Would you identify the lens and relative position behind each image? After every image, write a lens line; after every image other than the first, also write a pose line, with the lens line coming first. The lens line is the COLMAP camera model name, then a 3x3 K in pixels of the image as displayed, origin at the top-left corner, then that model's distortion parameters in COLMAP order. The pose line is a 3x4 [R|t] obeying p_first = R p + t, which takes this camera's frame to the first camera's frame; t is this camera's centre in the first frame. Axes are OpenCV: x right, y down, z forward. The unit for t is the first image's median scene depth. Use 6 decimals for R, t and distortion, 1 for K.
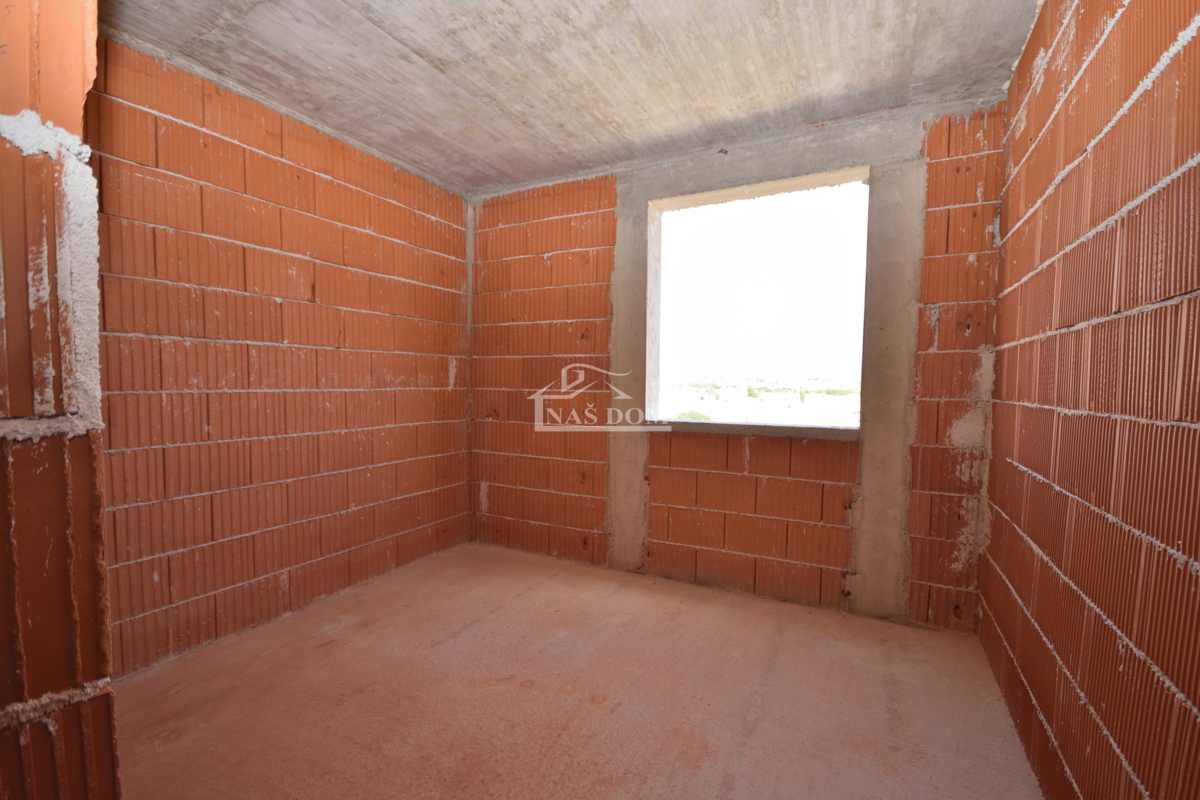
lens RADIAL K [[531.4, 0, 602.0], [0, 531.4, 410.5], [0, 0, 1]] dist [0.017586, -0.011777]
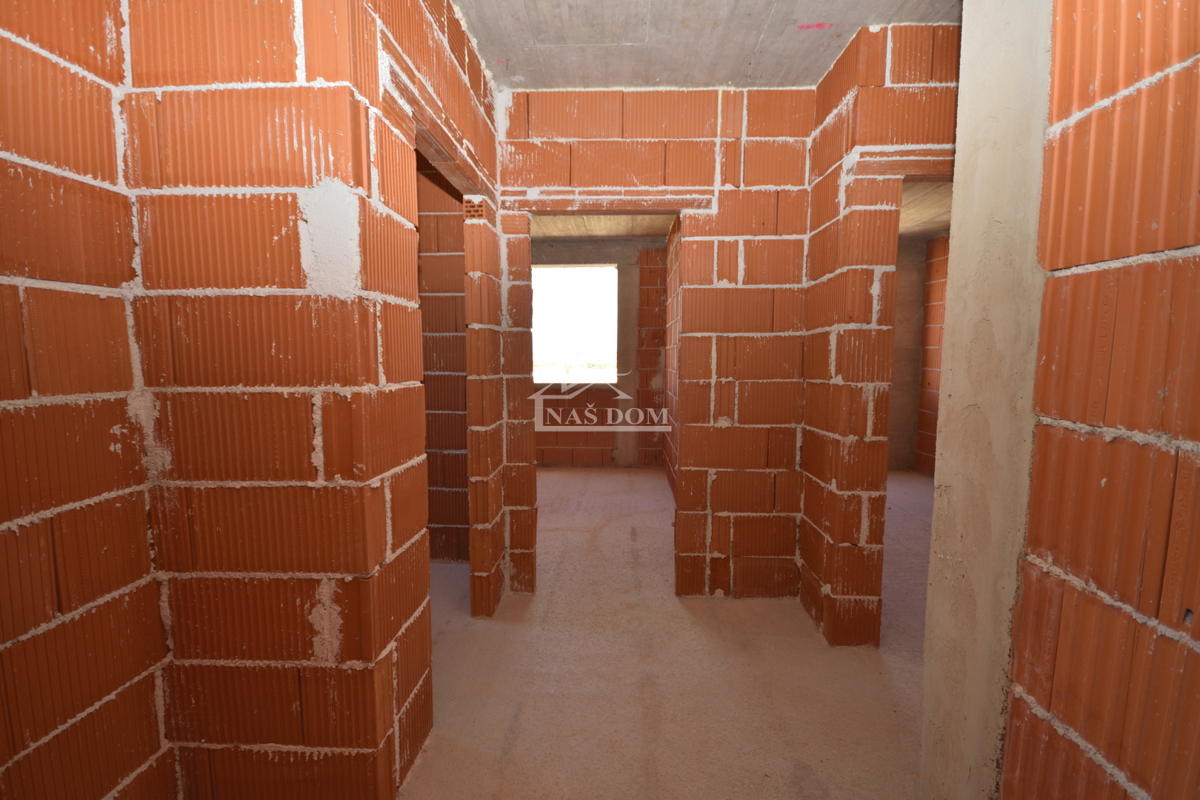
lens RADIAL K [[531.4, 0, 602.0], [0, 531.4, 410.5], [0, 0, 1]] dist [0.017586, -0.011777]
pose [[0.910388, -0.048519, 0.410900, -0.486353], [0.029659, 0.998198, 0.052155, 0.031405], [-0.412691, -0.035294, 0.910187, -0.990137]]
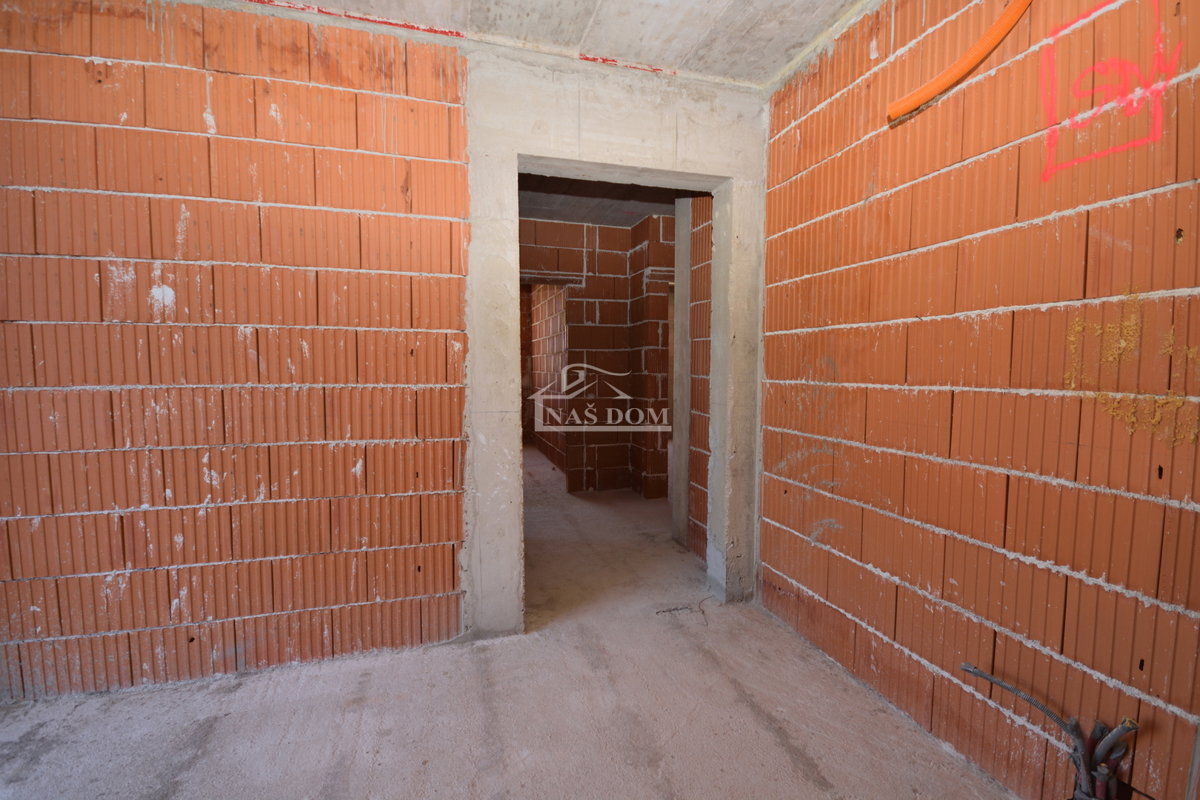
lens RADIAL K [[531.4, 0, 602.0], [0, 531.4, 410.5], [0, 0, 1]] dist [0.017586, -0.011777]
pose [[0.725900, -0.066077, 0.684619, -1.897682], [0.044182, 0.997799, 0.049458, 0.117040], [-0.686380, -0.005653, 0.727221, -2.258170]]
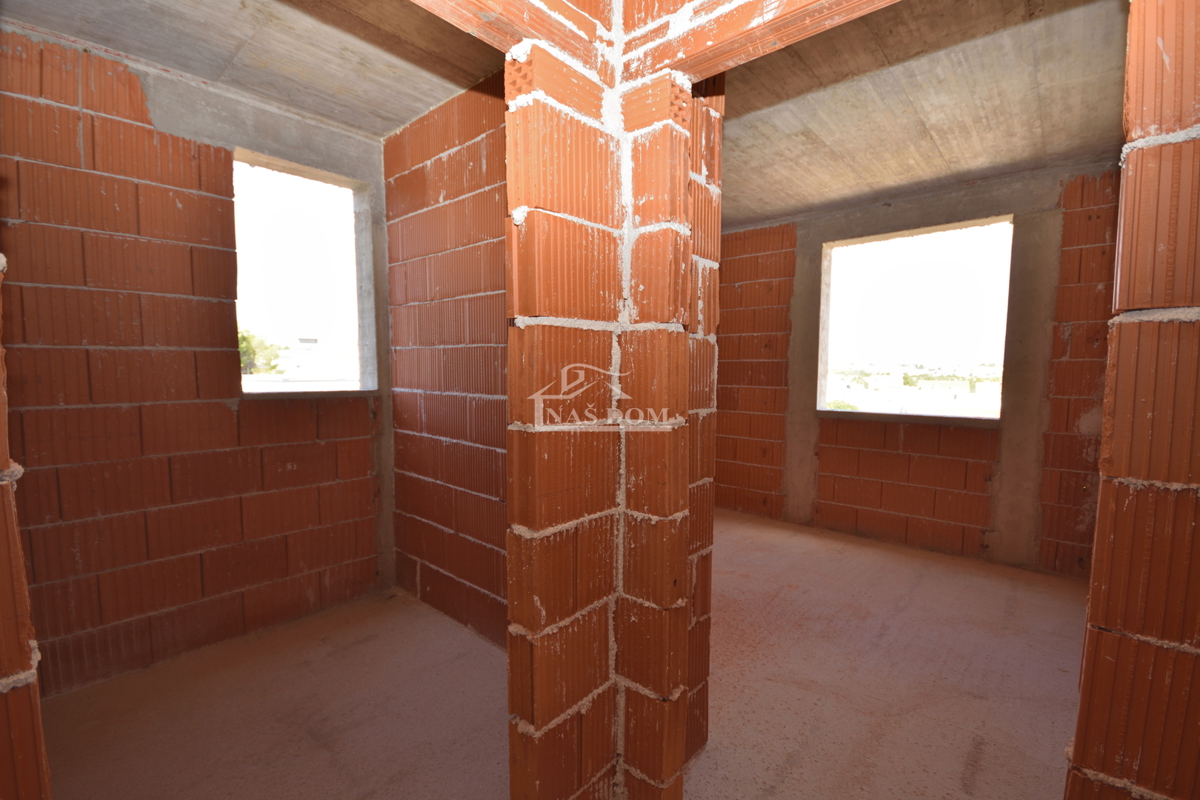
lens RADIAL K [[531.4, 0, 602.0], [0, 531.4, 410.5], [0, 0, 1]] dist [0.017586, -0.011777]
pose [[0.969827, 0.015097, -0.243325, -0.135404], [-0.009448, 0.999658, 0.024369, -0.008751], [0.243610, -0.021335, 0.969639, -0.489475]]
